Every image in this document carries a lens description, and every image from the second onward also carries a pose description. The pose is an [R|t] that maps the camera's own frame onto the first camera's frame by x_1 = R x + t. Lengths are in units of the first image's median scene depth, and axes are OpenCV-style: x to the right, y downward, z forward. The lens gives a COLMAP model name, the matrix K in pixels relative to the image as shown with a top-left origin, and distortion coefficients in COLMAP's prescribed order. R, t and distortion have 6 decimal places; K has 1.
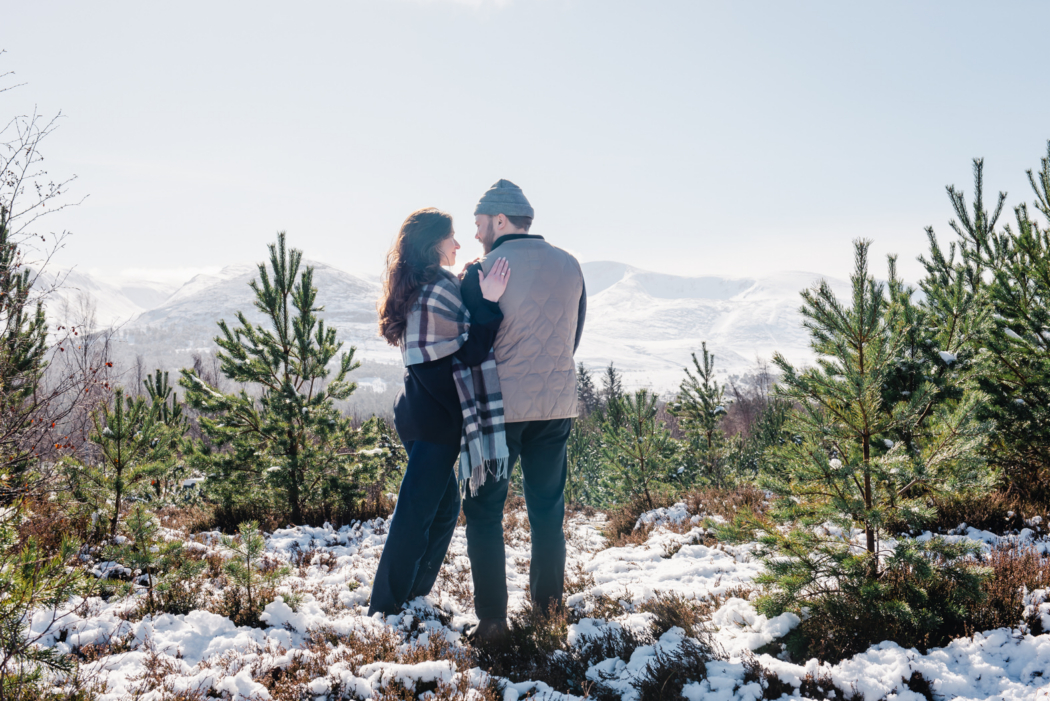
lens RADIAL K [[1685.5, 0, 516.0], [0, 1685.5, 354.1], [0, 0, 1]] dist [0.046904, 0.000000]
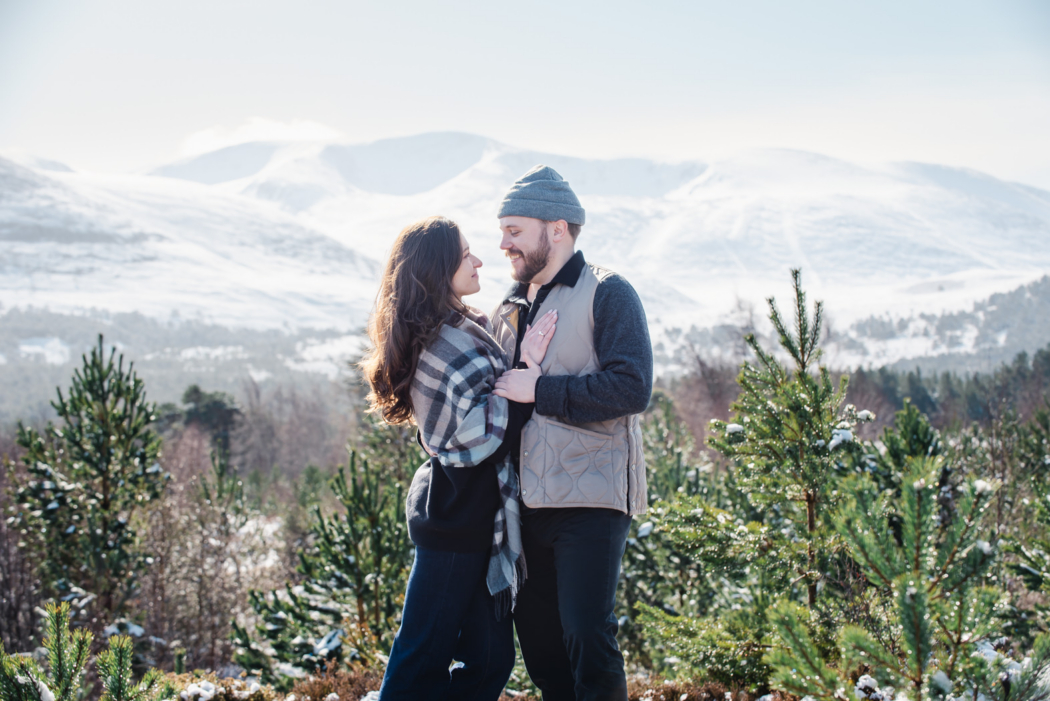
lens RADIAL K [[2852.2, 0, 522.4], [0, 2852.2, 331.6], [0, 0, 1]] dist [-0.137797, 0.000000]
pose [[0.996764, -0.008895, 0.079891, -0.015580], [0.007808, 0.999873, 0.013908, -0.004485], [-0.080004, -0.013239, 0.996707, 0.608984]]
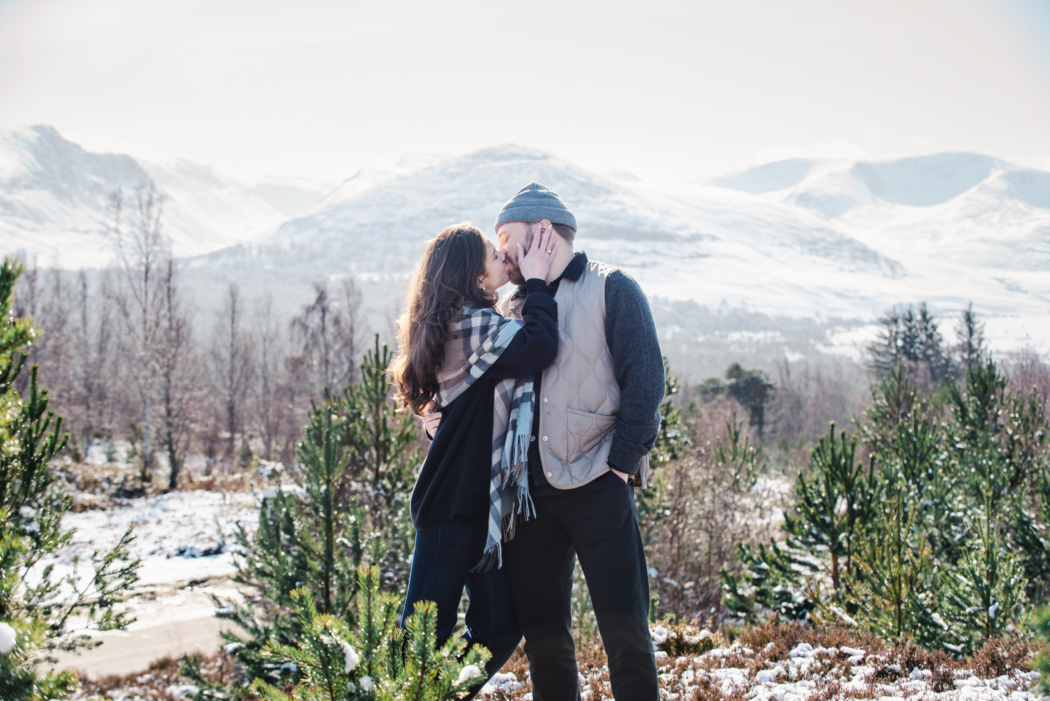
lens RADIAL K [[2410.7, 0, 495.2], [0, 2410.7, 386.9], [0, 0, 1]] dist [-0.199539, 0.000000]
pose [[0.990369, 0.018154, -0.137258, 0.023870], [-0.012397, 0.999012, 0.042684, -0.001808], [0.137898, -0.040571, 0.989615, 0.686130]]
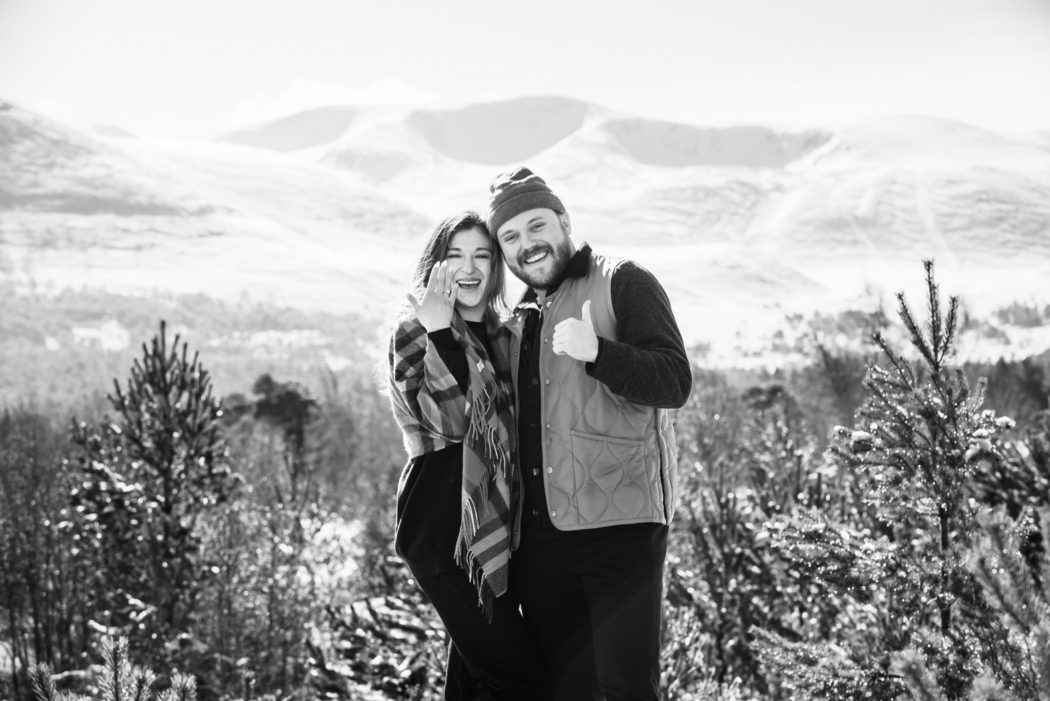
lens RADIAL K [[3148.2, 0, 533.4], [0, 3148.2, 346.9], [0, 0, 1]] dist [-0.068243, 0.000000]
pose [[0.998741, -0.003554, 0.050029, -0.015551], [0.002372, 0.999717, 0.023674, -0.009106], [-0.050099, -0.023526, 0.998467, 0.604948]]
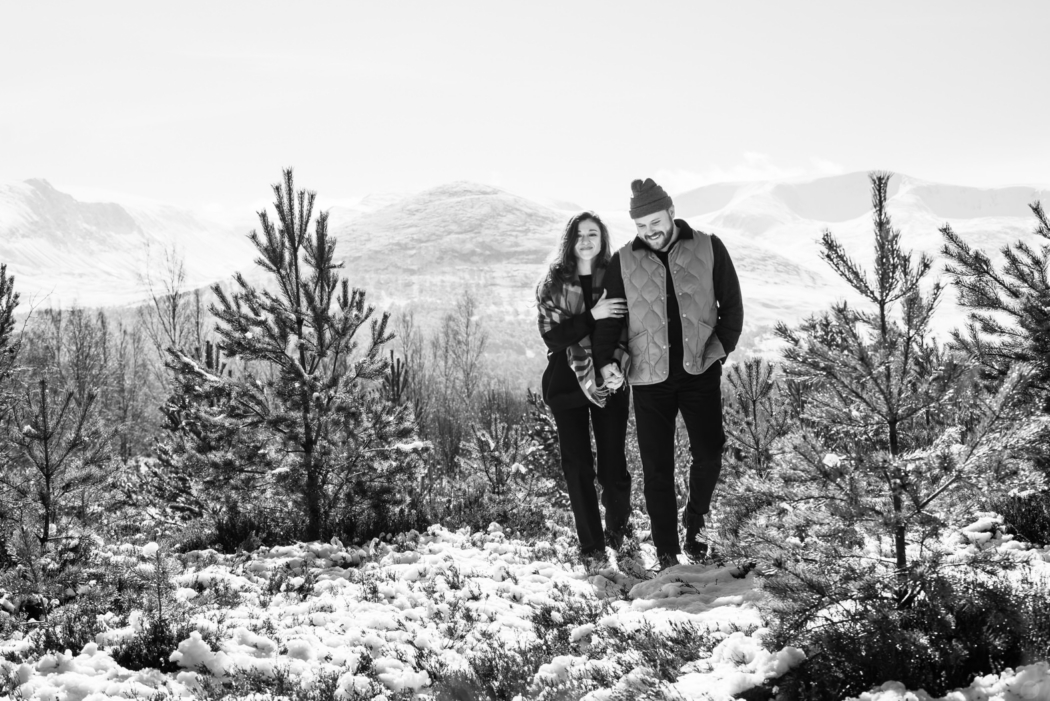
lens RADIAL K [[2255.5, 0, 477.9], [0, 2255.5, 363.5], [0, 0, 1]] dist [-0.056621, 0.000000]
pose [[0.991725, -0.023761, -0.126163, 0.079930], [0.027126, 0.999319, 0.025017, -0.005731], [0.125483, -0.028232, 0.991694, -0.034603]]
